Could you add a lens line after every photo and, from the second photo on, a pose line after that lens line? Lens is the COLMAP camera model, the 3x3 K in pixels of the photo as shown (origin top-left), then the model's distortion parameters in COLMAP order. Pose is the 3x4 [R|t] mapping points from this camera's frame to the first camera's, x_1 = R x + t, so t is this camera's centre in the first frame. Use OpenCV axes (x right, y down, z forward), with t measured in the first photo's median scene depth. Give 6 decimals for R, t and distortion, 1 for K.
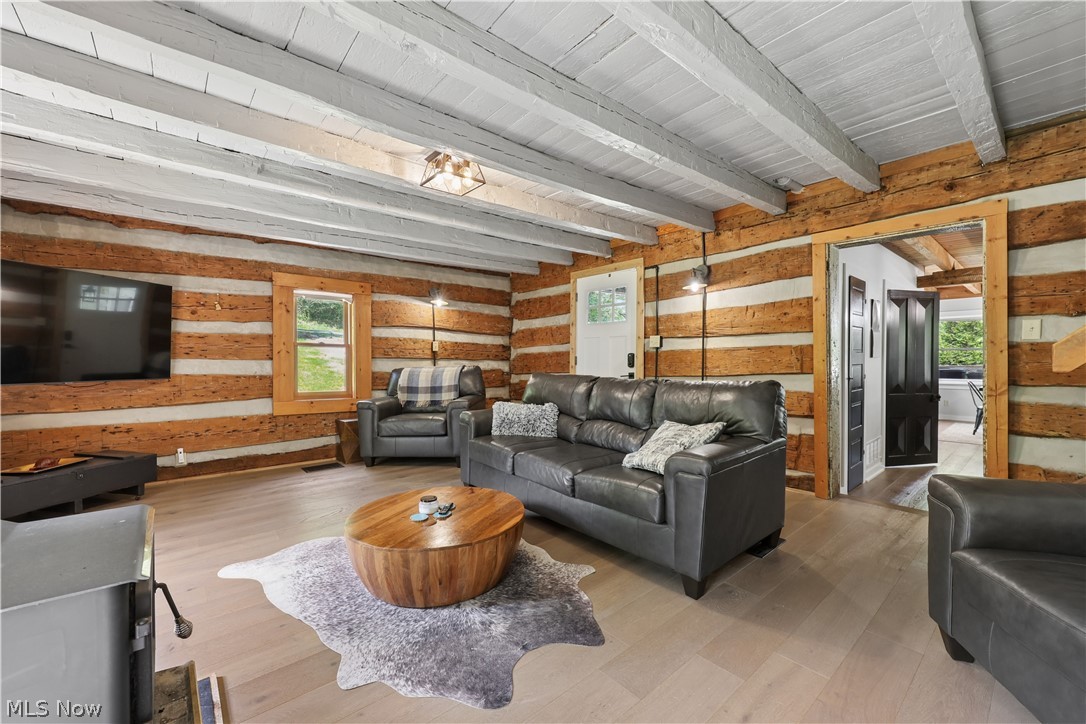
lens RADIAL K [[449.2, 0, 550.3], [0, 449.2, 358.2], [0, 0, 1]] dist [0.000553, -0.000239]
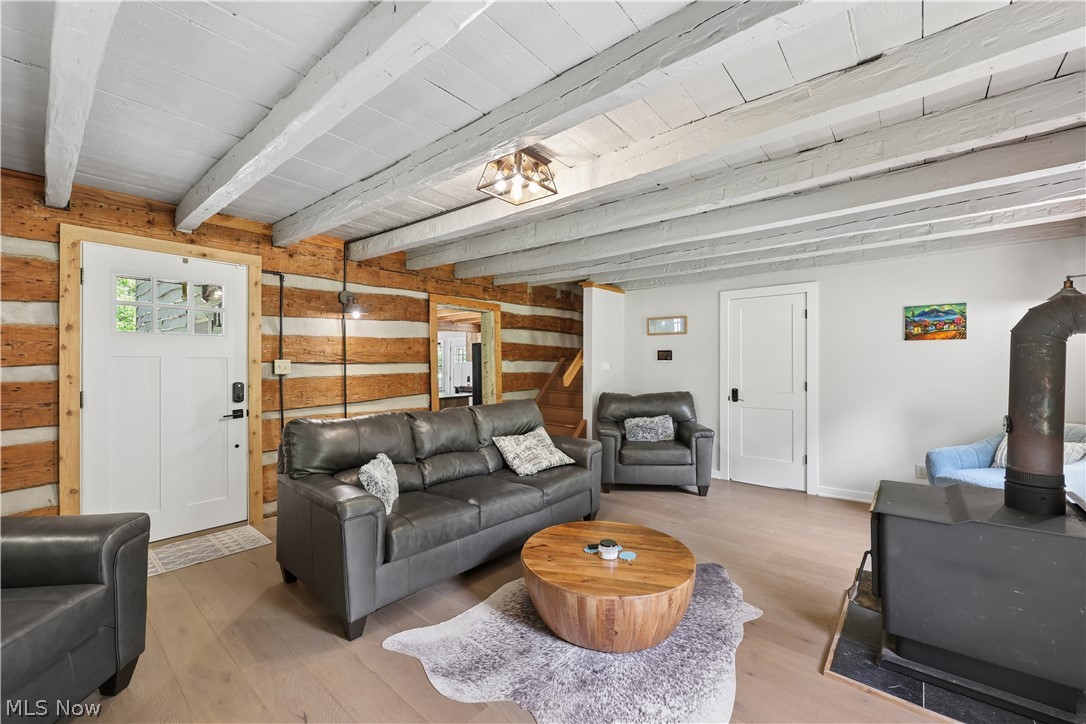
lens RADIAL K [[440.3, 0, 545.9], [0, 440.3, 350.8], [0, 0, 1]] dist [0.001443, -0.000804]
pose [[-0.167165, 0.033242, 0.985368, -0.684046], [0.000444, 0.999434, -0.033641, -0.043340], [-0.985929, -0.005186, -0.167085, 0.730751]]
